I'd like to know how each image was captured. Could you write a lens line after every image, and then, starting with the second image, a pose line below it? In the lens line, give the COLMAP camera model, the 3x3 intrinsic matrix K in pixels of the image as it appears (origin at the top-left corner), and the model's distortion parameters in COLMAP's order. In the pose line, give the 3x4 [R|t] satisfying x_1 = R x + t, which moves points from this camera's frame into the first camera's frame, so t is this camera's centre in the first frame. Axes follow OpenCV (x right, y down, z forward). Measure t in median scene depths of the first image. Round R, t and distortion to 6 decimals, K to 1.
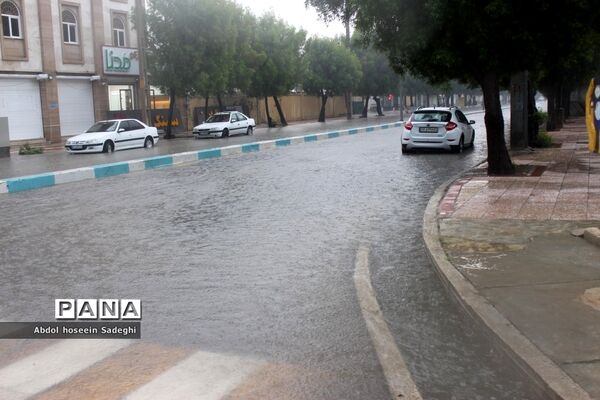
lens RADIAL K [[659.7, 0, 300.0], [0, 659.7, 200.0], [0, 0, 1]] dist [-0.149103, 0.245210]
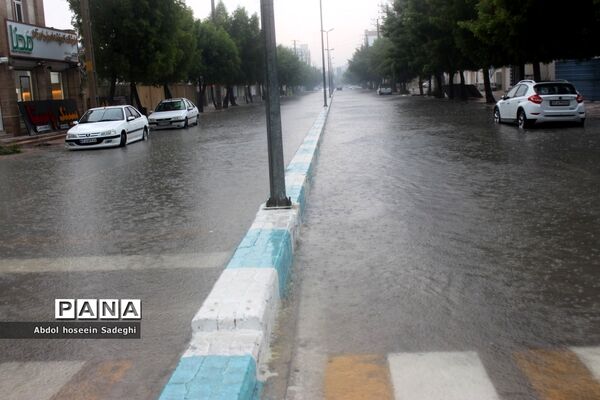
lens RADIAL K [[659.7, 0, 300.0], [0, 659.7, 200.0], [0, 0, 1]] dist [-0.149103, 0.245210]
pose [[0.932681, -0.075283, 0.352758, -0.289321], [0.072504, 0.997145, 0.021105, -0.007191], [-0.353339, 0.005892, 0.935477, 0.140295]]
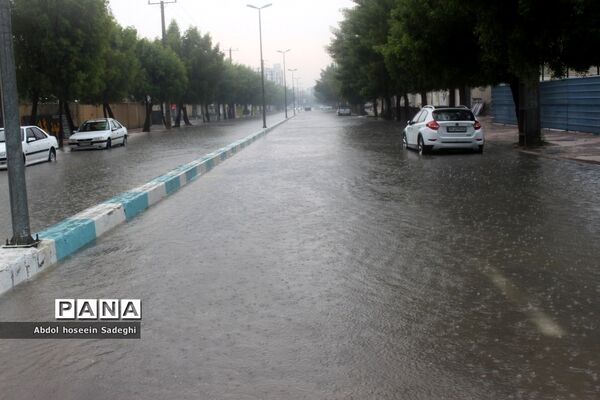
lens RADIAL K [[659.7, 0, 300.0], [0, 659.7, 200.0], [0, 0, 1]] dist [-0.149103, 0.245210]
pose [[0.919593, -0.055660, 0.388910, -0.221286], [0.062453, 0.998036, -0.004835, -0.008283], [-0.387877, 0.028735, 0.921263, 0.124178]]
